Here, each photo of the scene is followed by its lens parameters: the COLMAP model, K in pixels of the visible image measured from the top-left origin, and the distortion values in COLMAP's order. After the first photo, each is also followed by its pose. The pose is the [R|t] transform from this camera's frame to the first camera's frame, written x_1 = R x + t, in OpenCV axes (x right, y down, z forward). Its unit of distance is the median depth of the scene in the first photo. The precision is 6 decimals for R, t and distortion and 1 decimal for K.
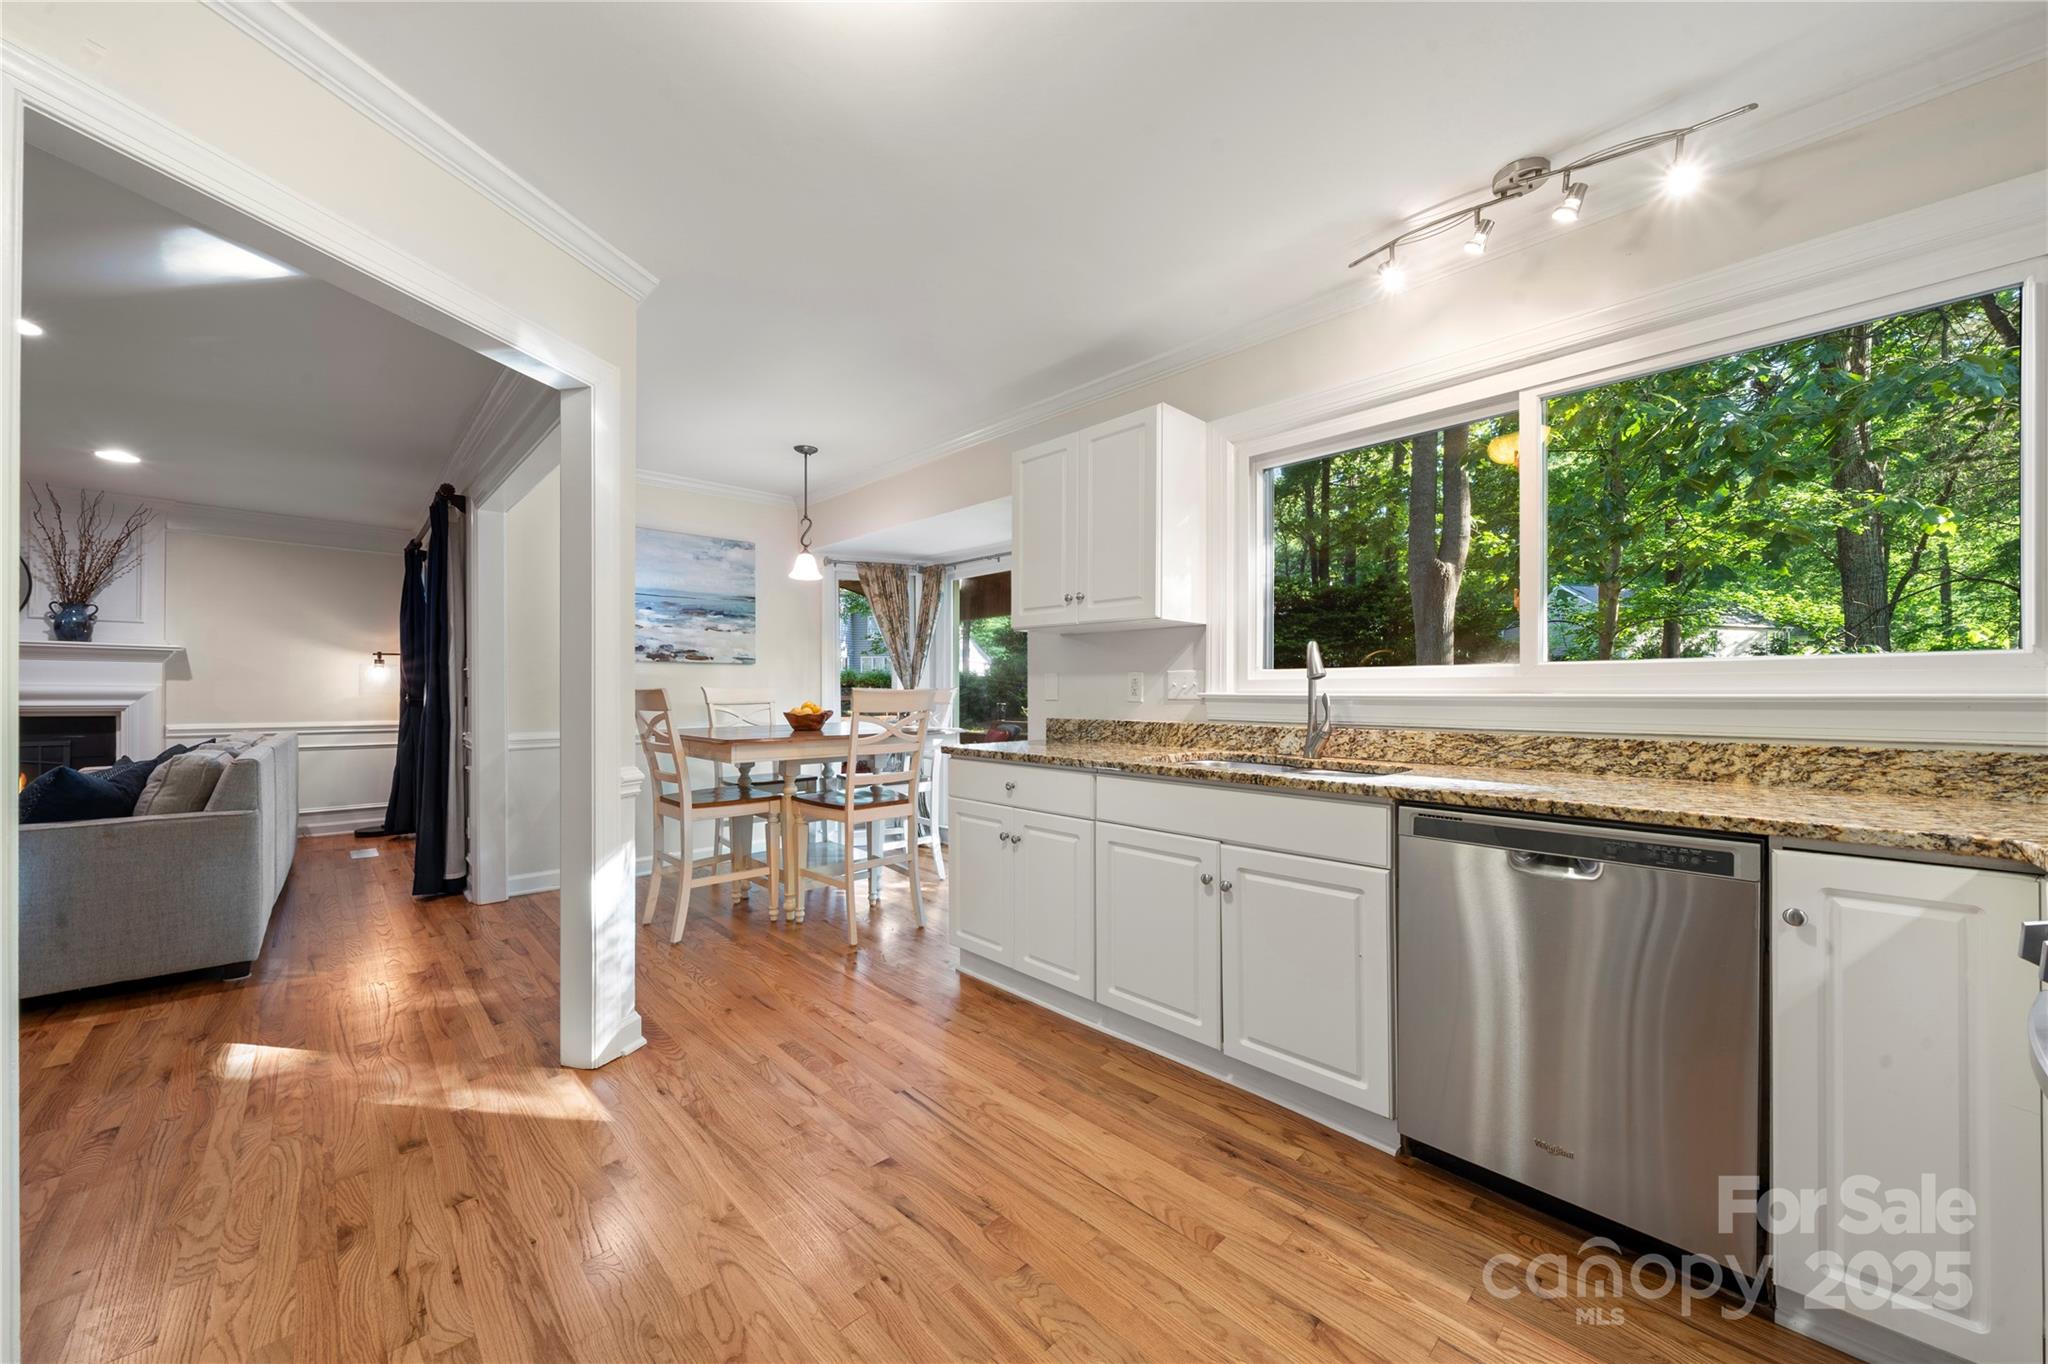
lens RADIAL K [[735.0, 0, 1020.2], [0, 735.0, 695.3], [0, 0, 1]] dist [-0.005389, 0.000158]
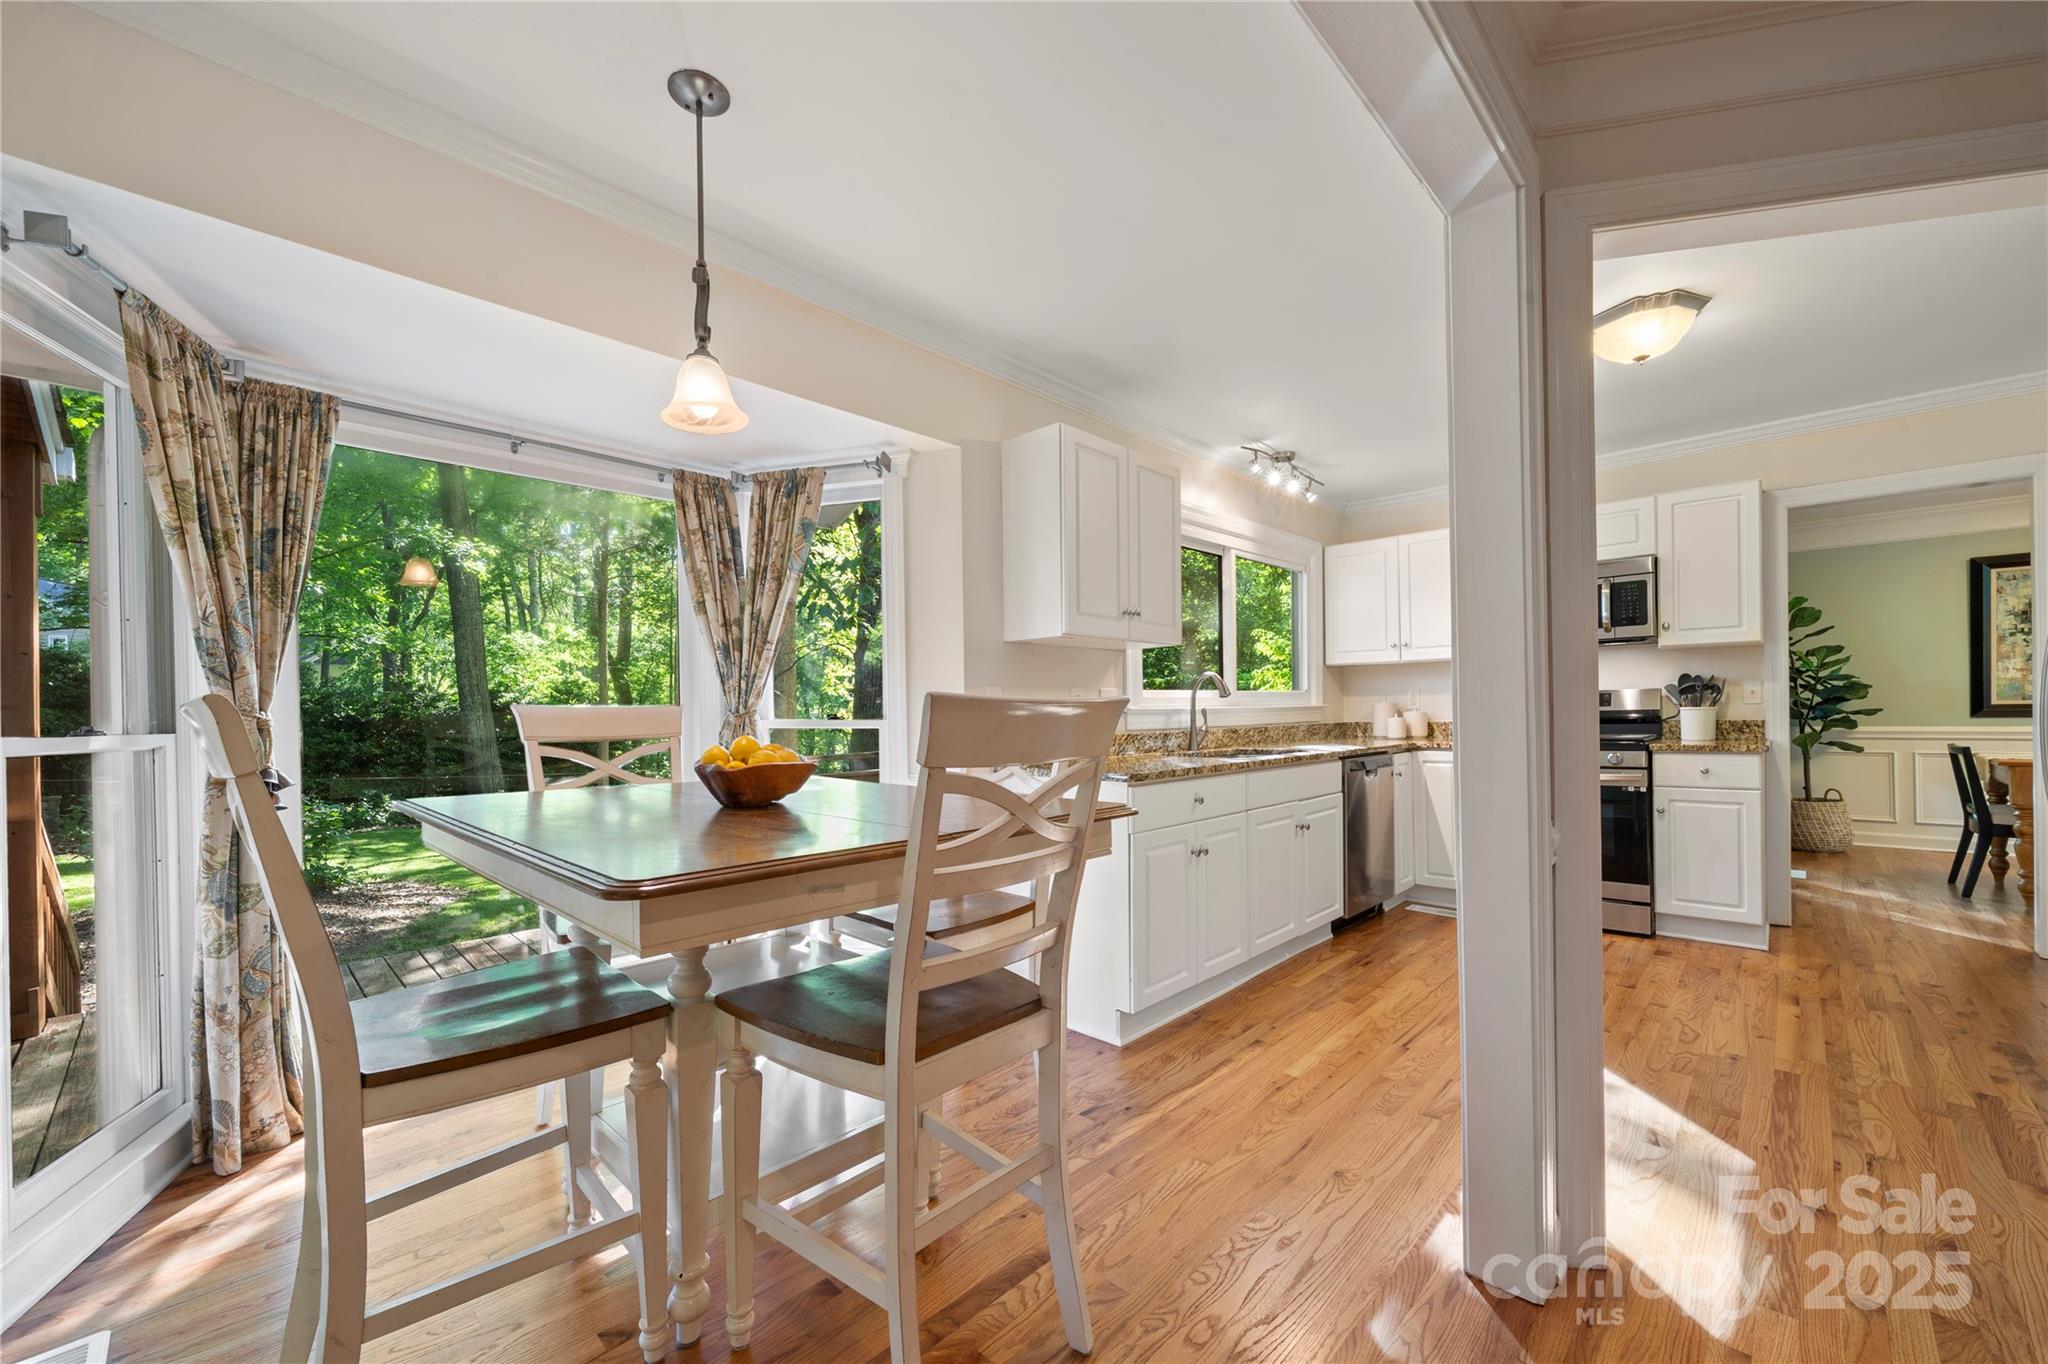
lens RADIAL K [[813.7, 0, 1021.5], [0, 813.7, 716.4], [0, 0, 1]] dist [0.001153, 0.000212]
pose [[-0.041966, -0.008431, 0.999083, -1.203816], [0.018895, 0.999779, 0.009231, -0.005665], [-0.998940, 0.019265, -0.041798, 1.396877]]
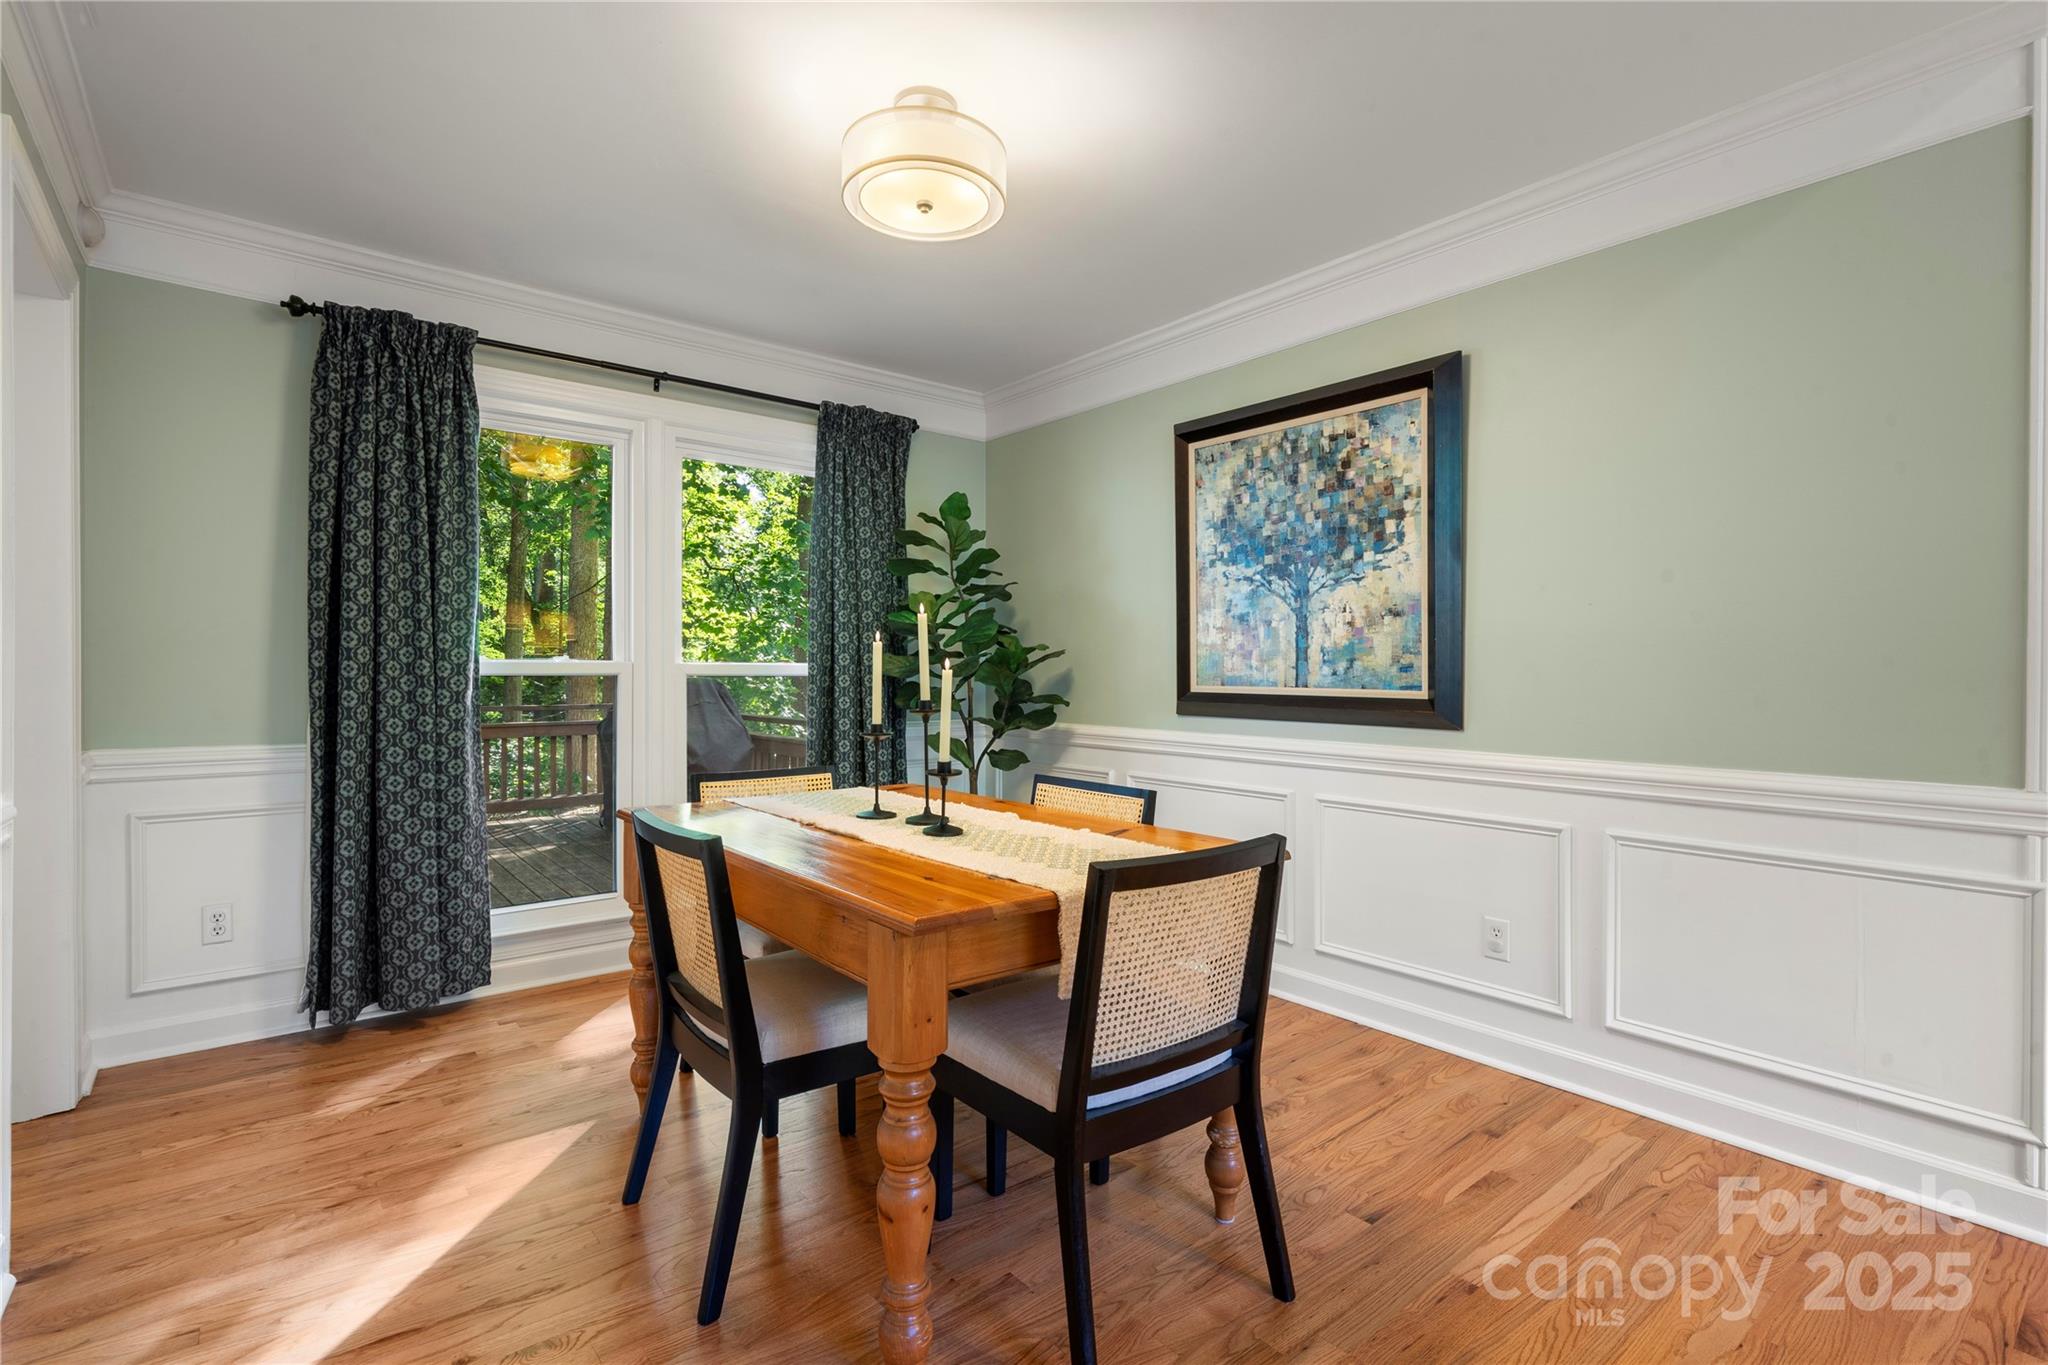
lens RADIAL K [[943.4, 0, 1024.0], [0, 943.4, 682.5], [0, 0, 1]] dist [0.000261, 0.000051]
pose [[0.086694, -0.016594, 0.996097, -0.496753], [-0.000775, 0.999860, 0.016724, -0.005345], [-0.996235, -0.002222, 0.086669, -1.289175]]
